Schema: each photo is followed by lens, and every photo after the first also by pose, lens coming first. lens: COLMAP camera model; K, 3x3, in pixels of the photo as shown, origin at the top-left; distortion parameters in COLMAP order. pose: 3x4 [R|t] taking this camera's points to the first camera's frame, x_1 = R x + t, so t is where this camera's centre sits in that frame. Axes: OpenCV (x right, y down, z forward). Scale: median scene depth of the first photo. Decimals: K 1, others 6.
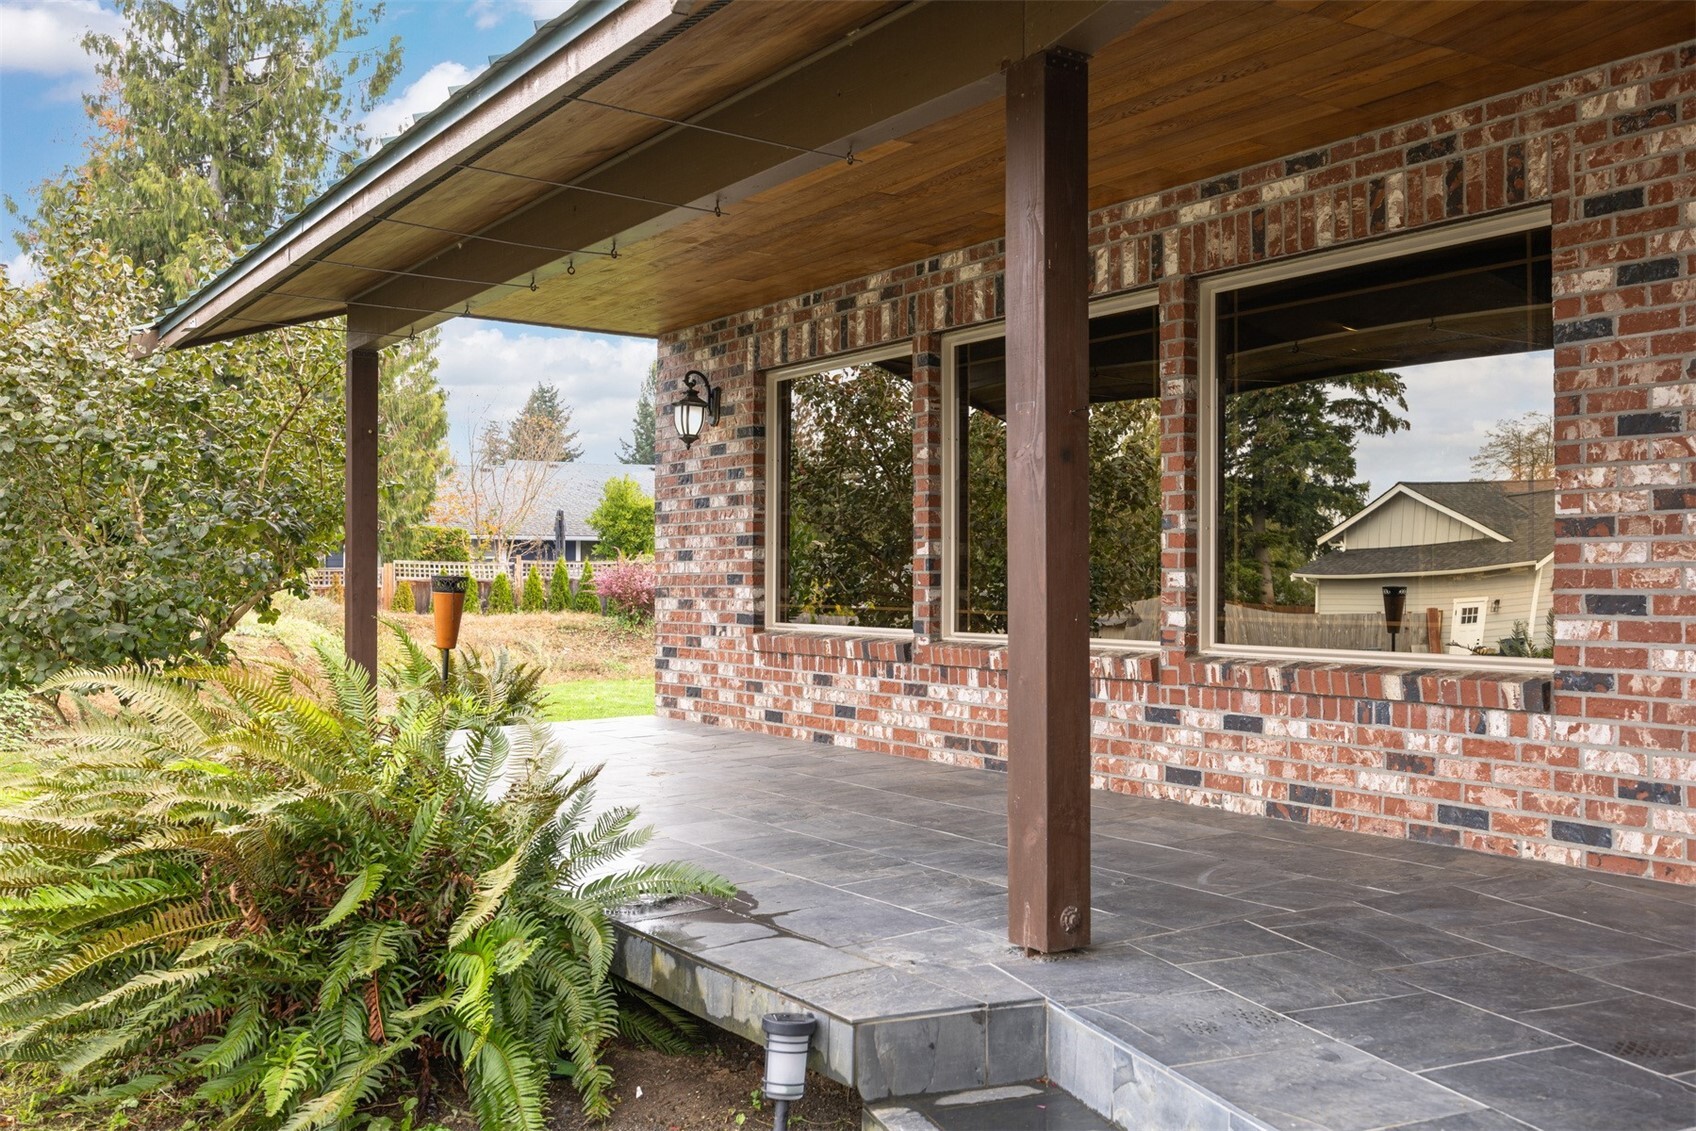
lens RADIAL K [[1484.3, 0, 848.1], [0, 1484.3, 566.7], [0, 0, 1]] dist [0.000523, 0.000196]
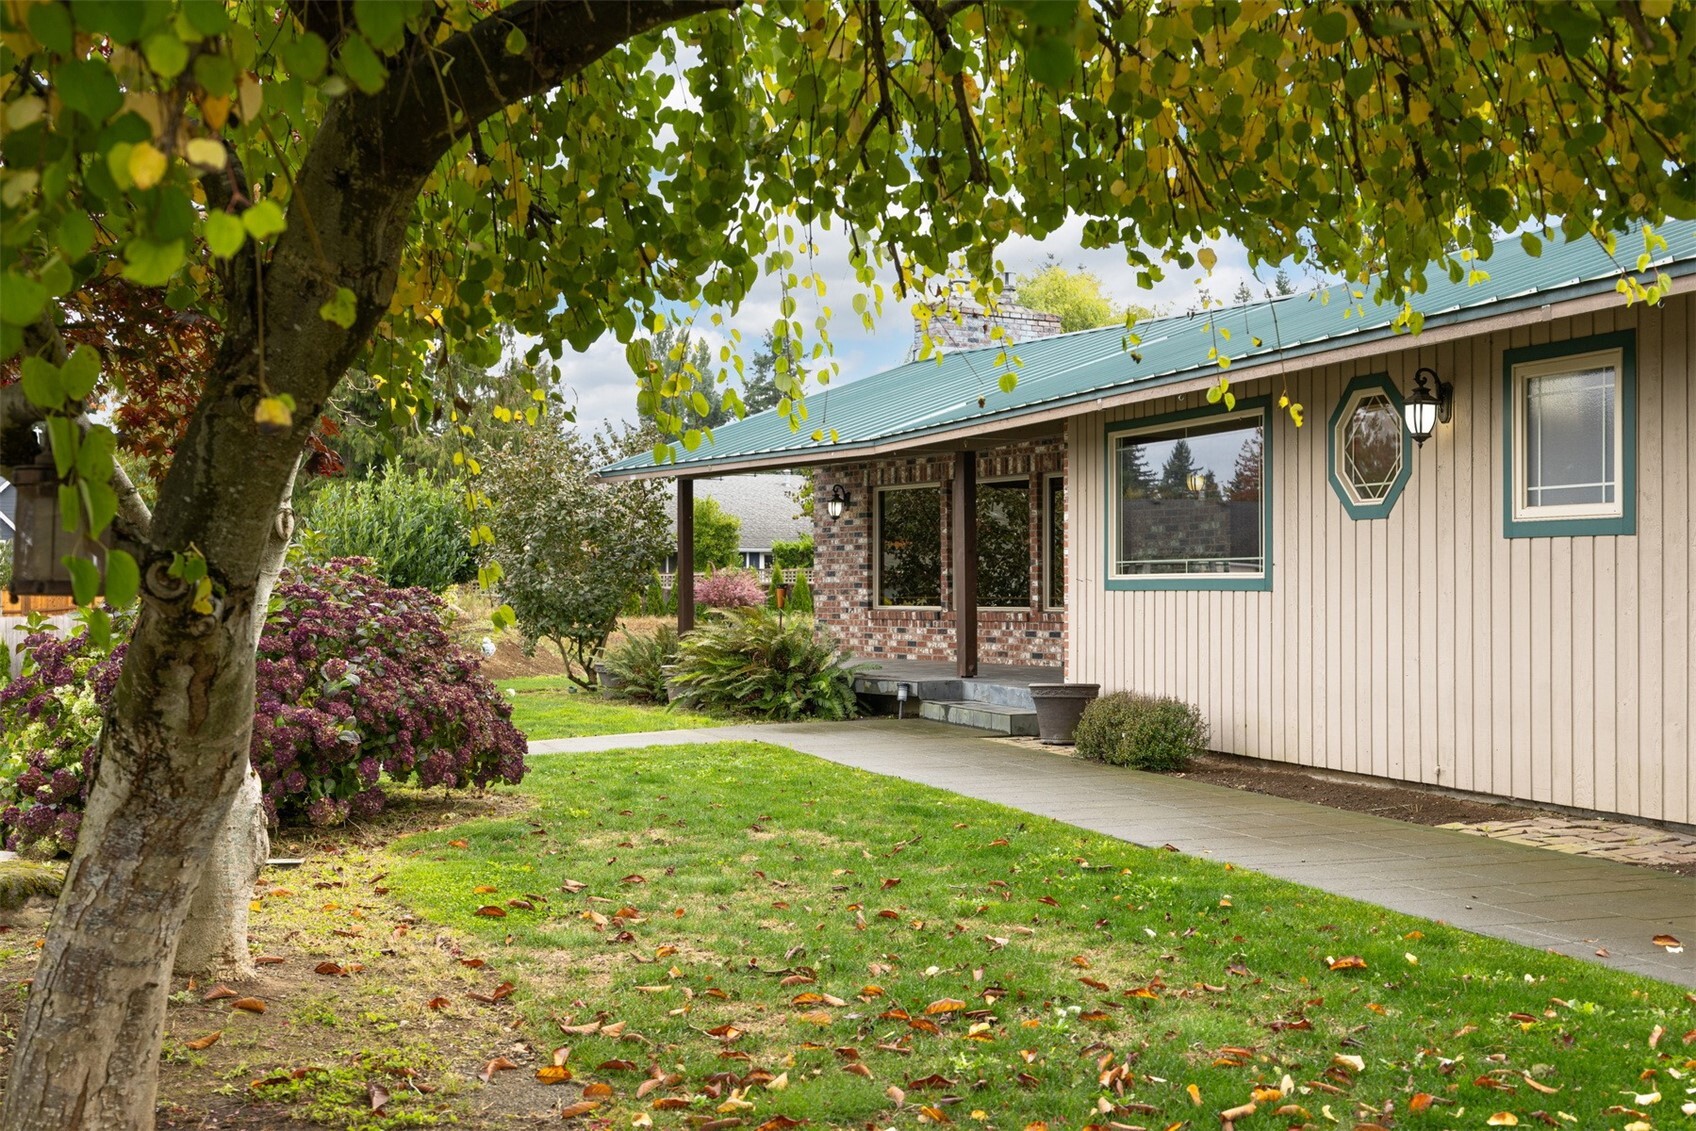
lens RADIAL K [[1809.8, 0, 848.0], [0, 1809.8, 569.6], [0, 0, 1]] dist [-0.005788, 0.000000]
pose [[0.999531, -0.005765, -0.030091, -0.014466], [0.005685, 0.999980, -0.002757, -0.006886], [0.030106, 0.002585, 0.999543, -1.625037]]
